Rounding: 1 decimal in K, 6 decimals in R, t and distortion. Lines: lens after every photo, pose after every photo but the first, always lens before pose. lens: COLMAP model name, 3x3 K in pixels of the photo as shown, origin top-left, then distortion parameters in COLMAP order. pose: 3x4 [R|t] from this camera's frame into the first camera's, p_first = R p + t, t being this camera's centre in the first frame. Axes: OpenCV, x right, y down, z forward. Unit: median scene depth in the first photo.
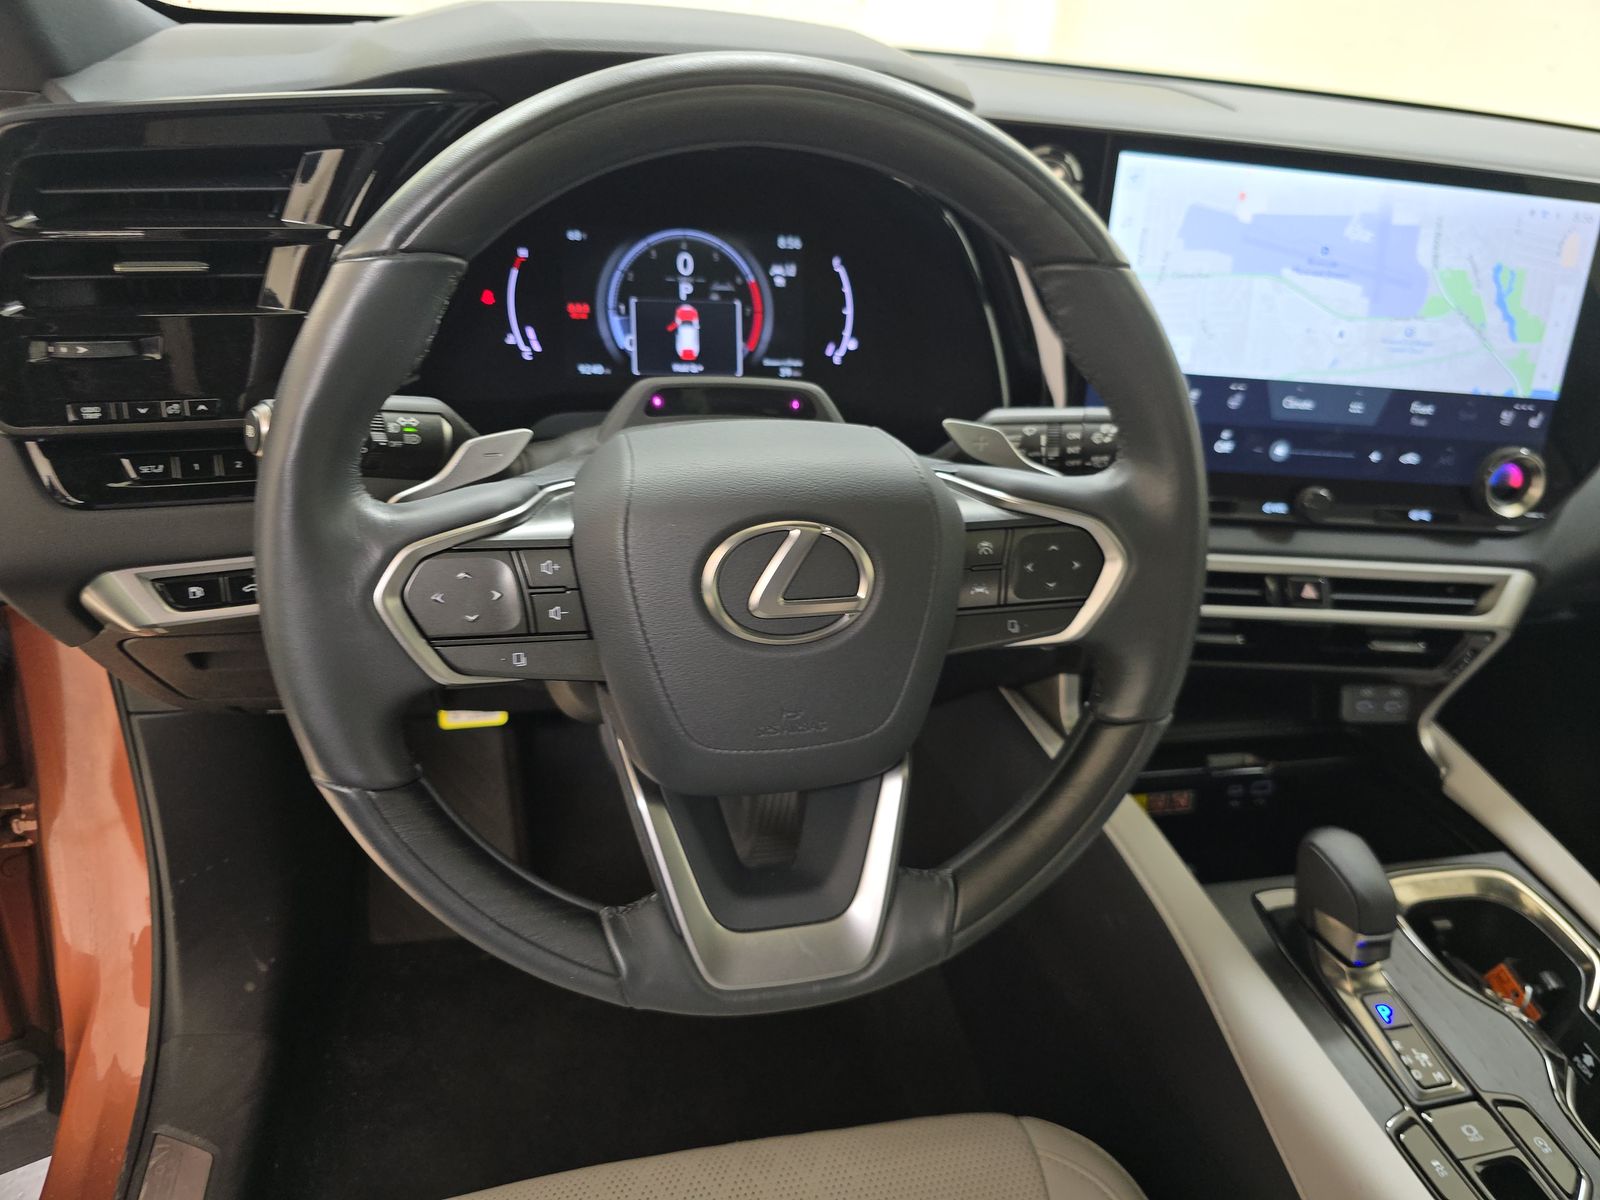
lens RADIAL K [[1082.7, 0, 817.9], [0, 1082.7, 570.0], [0, 0, 1]] dist [0.027622, -0.028711]
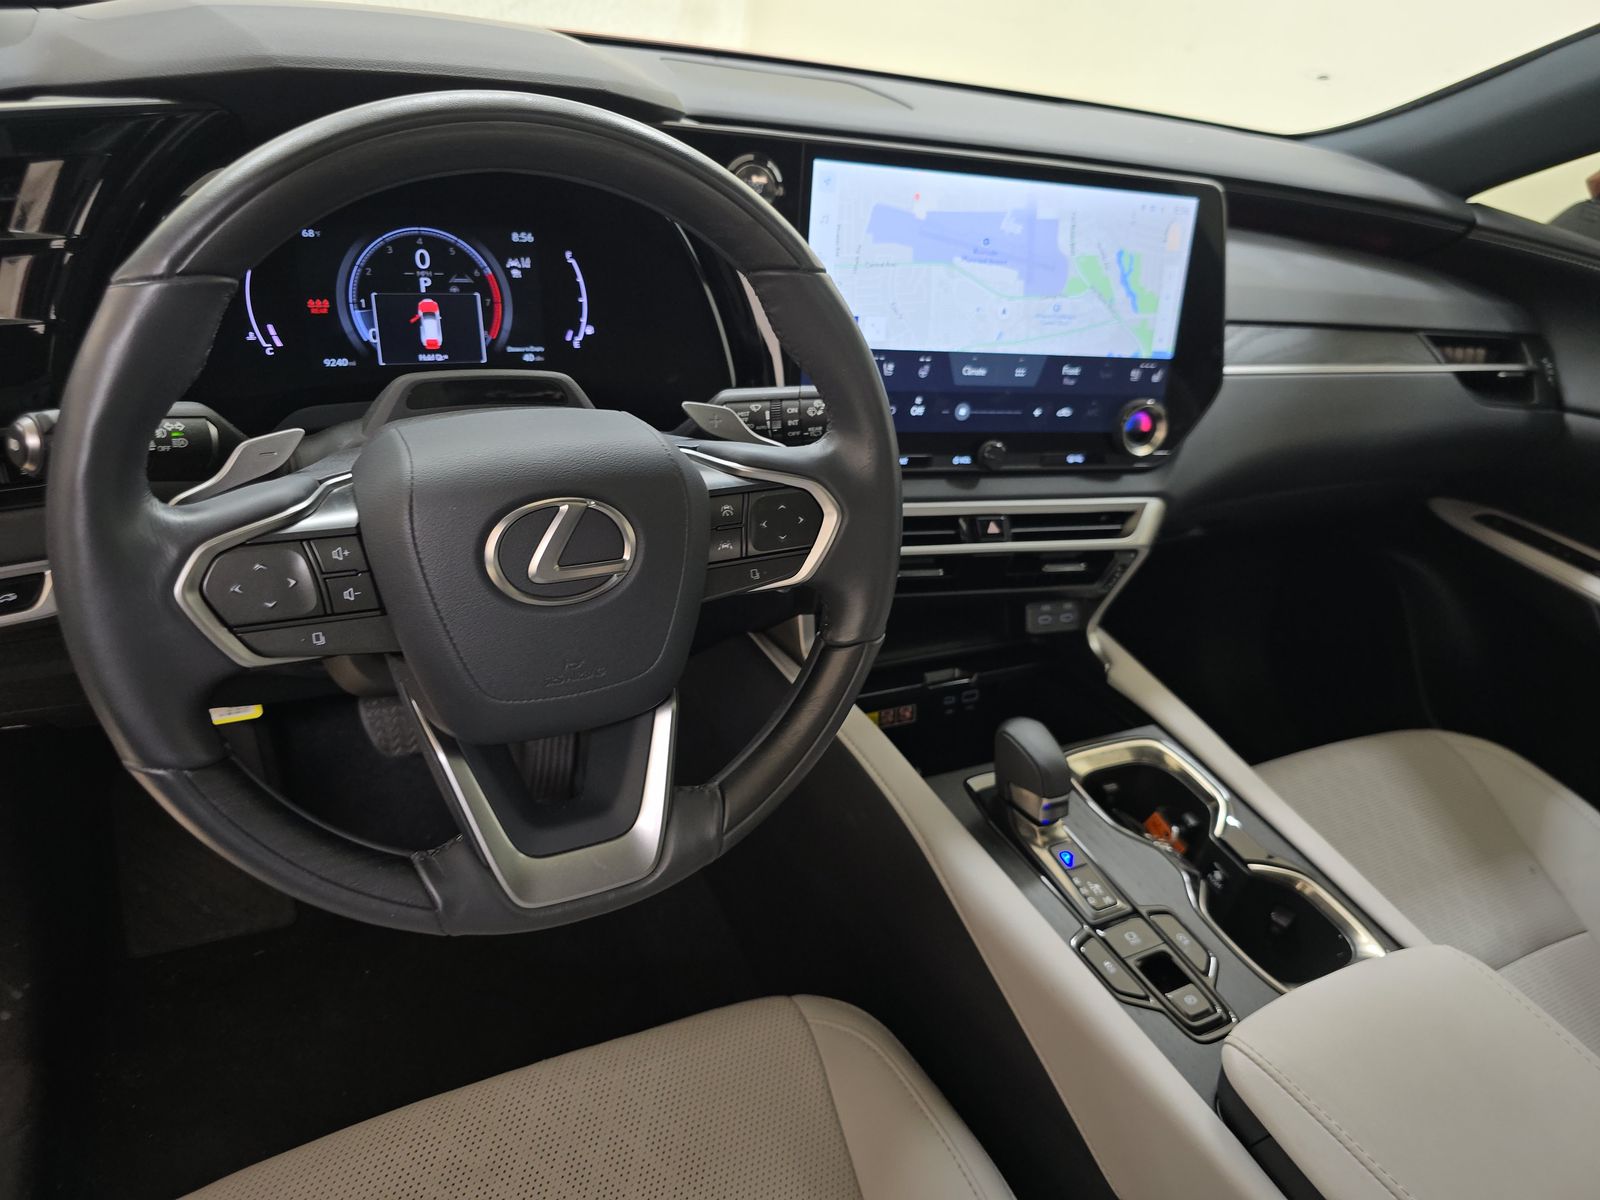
lens RADIAL K [[1082.7, 0, 811.2], [0, 1082.7, 593.9], [0, 0, 1]] dist [0.027622, -0.028711]
pose [[0.970566, -0.084631, 0.225474, -0.023990], [0.071814, 0.995332, 0.064468, 0.001020], [-0.229878, -0.046378, 0.972114, -0.141847]]
